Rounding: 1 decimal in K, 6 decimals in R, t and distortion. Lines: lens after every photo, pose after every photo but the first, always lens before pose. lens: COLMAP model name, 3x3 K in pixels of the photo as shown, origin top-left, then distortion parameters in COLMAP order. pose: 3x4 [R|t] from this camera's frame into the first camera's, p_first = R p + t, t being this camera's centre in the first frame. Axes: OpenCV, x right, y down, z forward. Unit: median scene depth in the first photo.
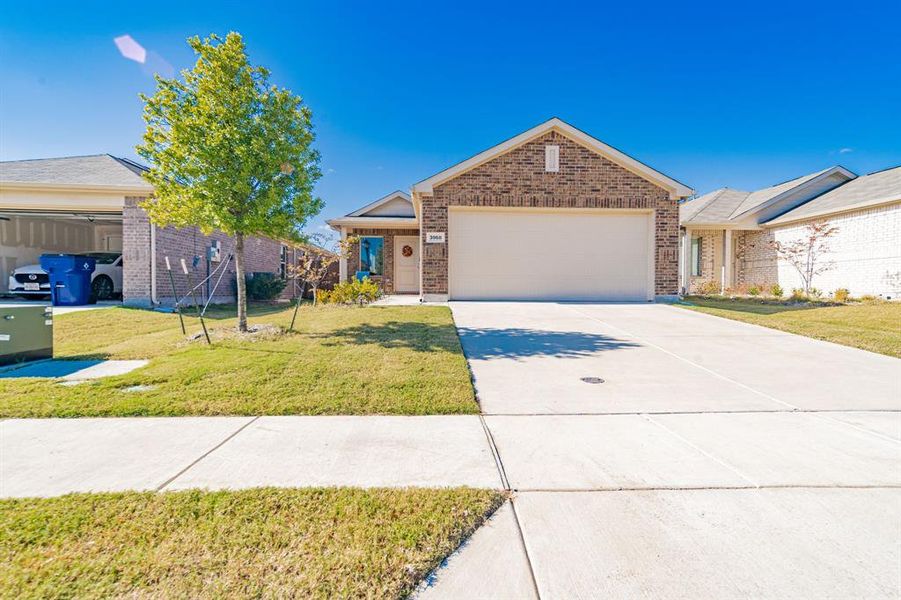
lens RADIAL K [[406.1, 0, 451.5], [0, 406.1, 302.9], [0, 0, 1]] dist [-0.005123, 0.011397]
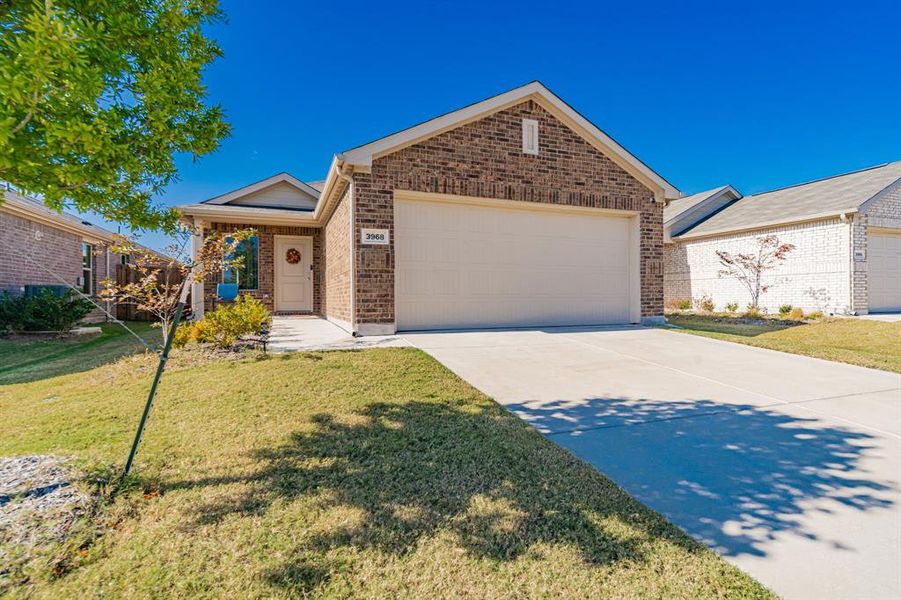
lens RADIAL K [[424.2, 0, 447.6], [0, 424.2, 300.7], [0, 0, 1]] dist [-0.002121, 0.010629]
pose [[0.951248, -0.009343, 0.308284, -0.138539], [0.018236, 0.999496, -0.025979, -0.038095], [-0.307886, 0.030334, 0.950939, 0.317895]]
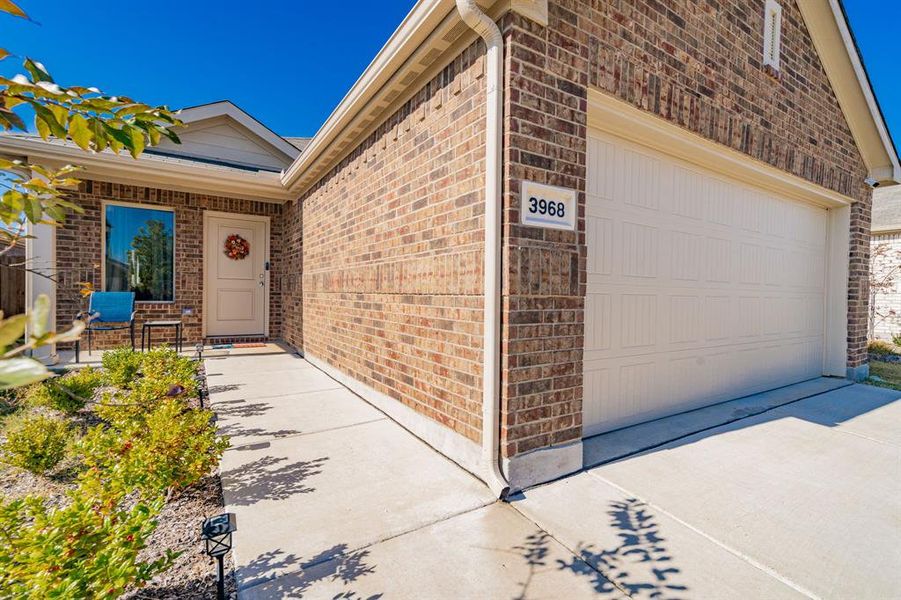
lens RADIAL K [[406.1, 0, 455.1], [0, 406.1, 300.2], [0, 0, 1]] dist [-0.005123, 0.011397]
pose [[0.873473, 0.002248, 0.486867, -0.199389], [0.004328, 0.999914, -0.012382, -0.103842], [-0.486853, 0.012922, 0.873389, 0.816209]]
